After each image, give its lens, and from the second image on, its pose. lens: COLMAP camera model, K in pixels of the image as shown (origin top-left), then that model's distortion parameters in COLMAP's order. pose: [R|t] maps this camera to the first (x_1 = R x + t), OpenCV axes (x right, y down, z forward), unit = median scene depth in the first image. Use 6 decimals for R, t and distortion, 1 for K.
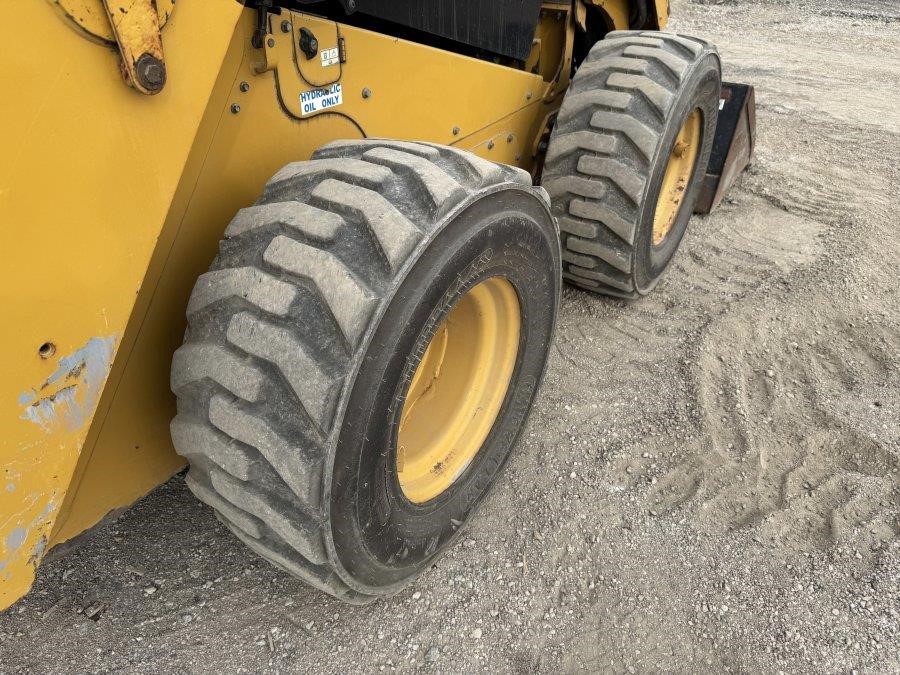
lens RADIAL K [[642.1, 0, 450.0], [0, 642.1, 337.5], [0, 0, 1]] dist [0.009389, -0.001659]
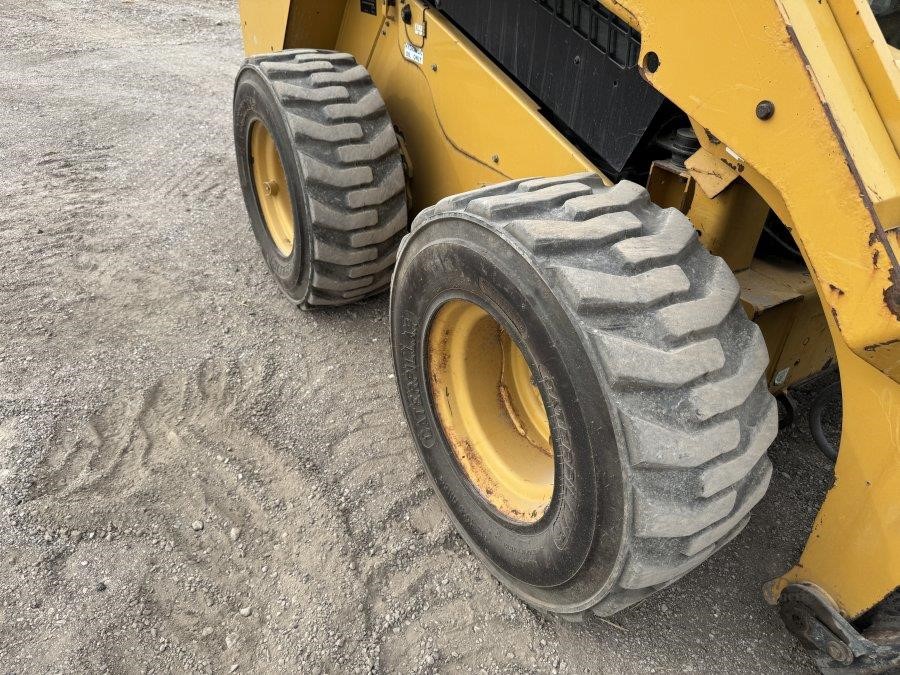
lens RADIAL K [[626.8, 0, 449.8], [0, 626.8, 345.3], [0, 0, 1]] dist [0.052837, -0.075898]
pose [[-0.436657, 0.488226, -0.755623, 1.273044], [-0.549778, 0.520018, 0.653701, -1.053105], [0.712092, 0.700868, 0.041347, 1.491294]]
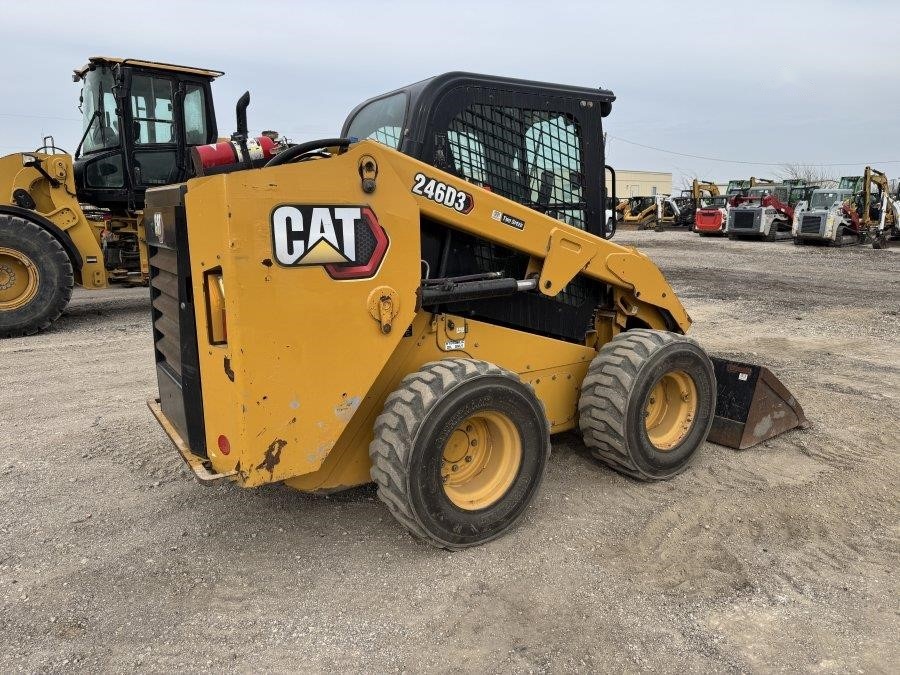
lens RADIAL K [[635.6, 0, 441.4], [0, 635.6, 334.6], [0, 0, 1]] dist [0.057097, -0.080005]
pose [[0.917709, 0.058342, -0.392946, 0.734345], [-0.213821, 0.906192, -0.364824, 0.519505], [0.334800, 0.418823, 0.844095, -1.154059]]
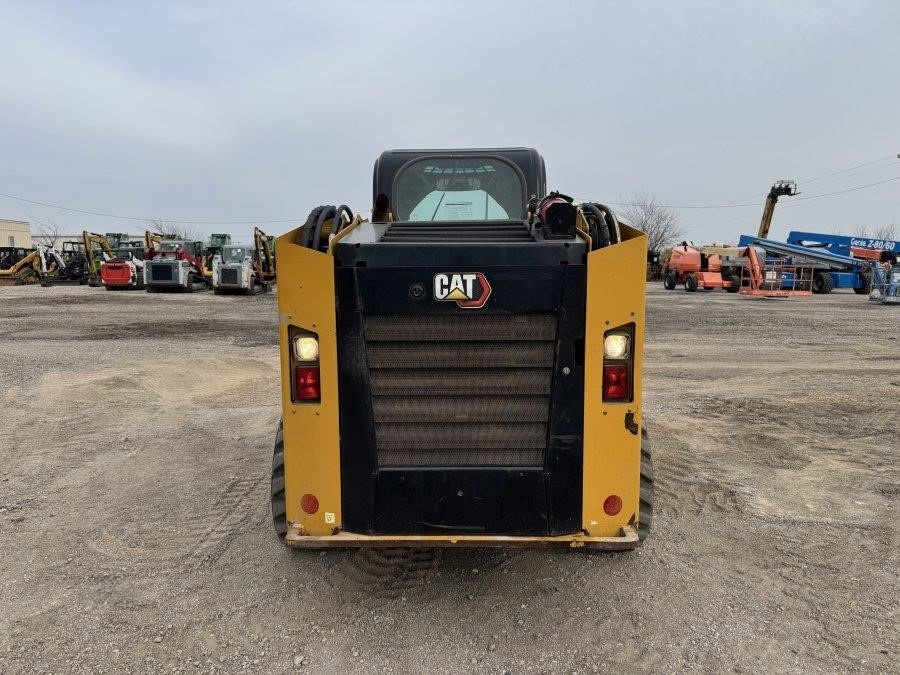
lens RADIAL K [[635.6, 0, 441.4], [0, 635.6, 334.6], [0, 0, 1]] dist [0.057097, -0.080005]
pose [[0.851916, -0.076933, 0.517996, -2.015049], [0.312597, 0.868299, -0.385149, 0.387356], [-0.420145, 0.490039, 0.763767, -1.074700]]
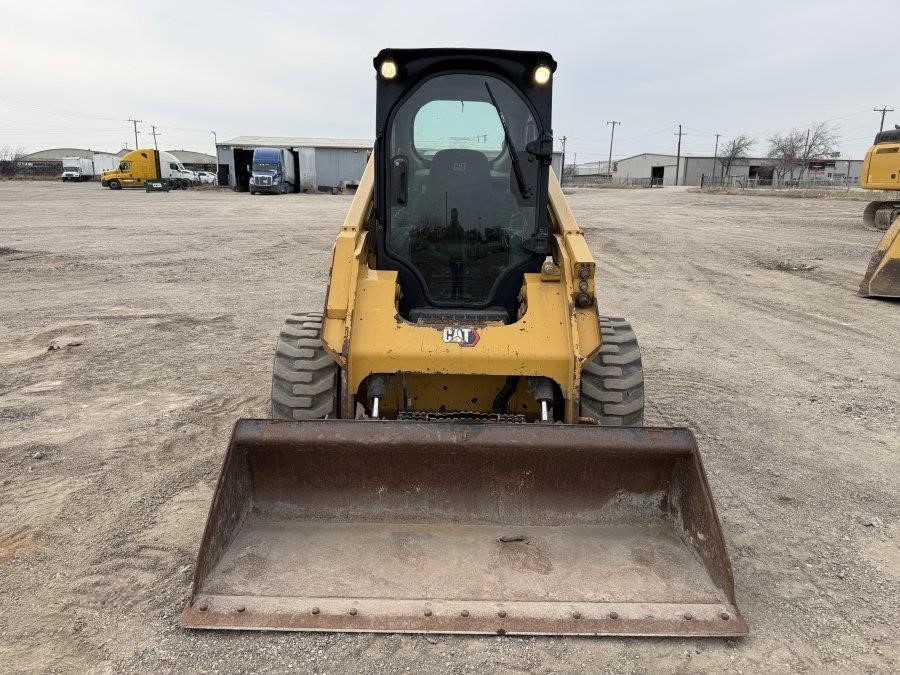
lens RADIAL K [[635.6, 0, 441.4], [0, 635.6, 334.6], [0, 0, 1]] dist [0.057097, -0.080005]
pose [[-0.843850, 0.101923, -0.526810, 1.465546], [-0.326718, 0.681214, 0.655136, -2.579597], [0.425644, 0.724955, -0.541543, 3.253708]]
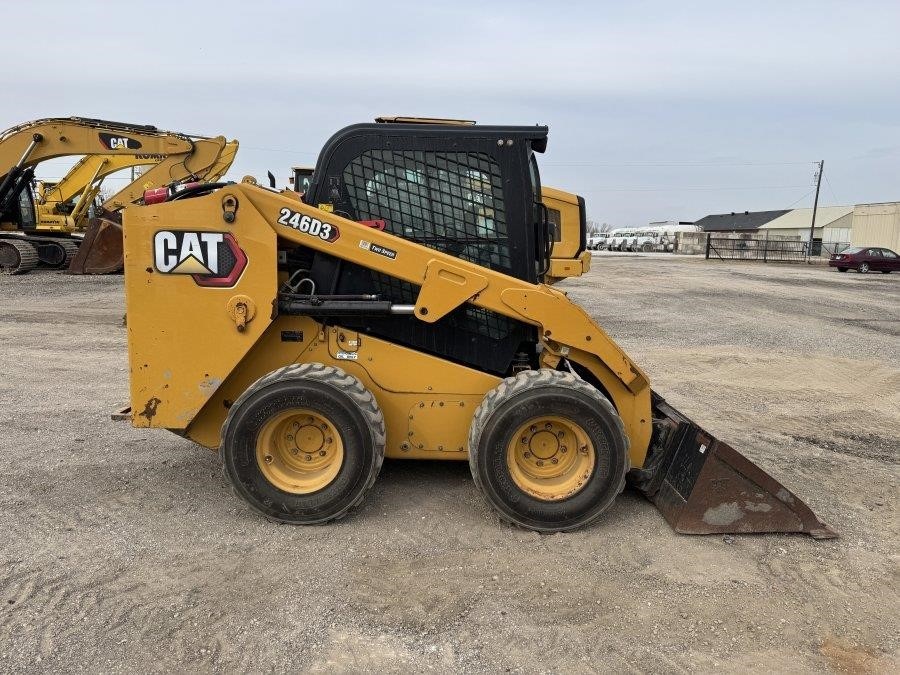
lens RADIAL K [[633.6, 0, 448.8], [0, 633.6, 328.4], [0, 0, 1]] dist [0.050569, -0.056160]
pose [[0.540970, 0.118778, -0.832612, 2.425982], [-0.498914, 0.842300, -0.203998, -0.115253], [0.677079, 0.525759, 0.514919, -0.235673]]
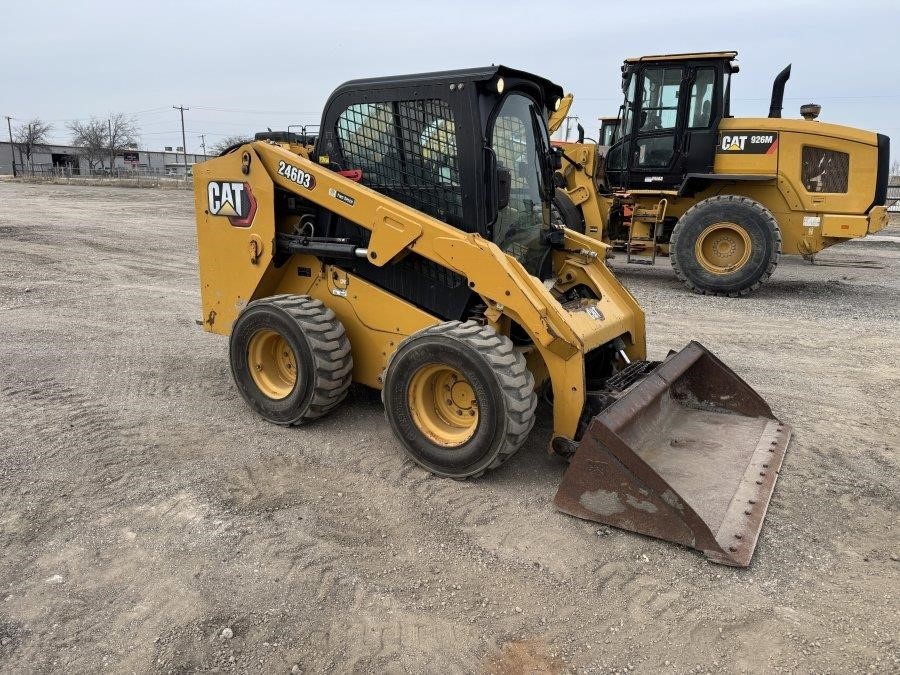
lens RADIAL K [[631.6, 0, 450.0], [0, 631.6, 337.5], [0, 0, 1]] dist [0.066695, -0.081417]
pose [[-0.001810, 0.222134, -0.975014, 3.044045], [-0.592228, 0.785400, 0.180034, -1.109691], [0.805769, 0.577756, 0.130133, 1.165343]]
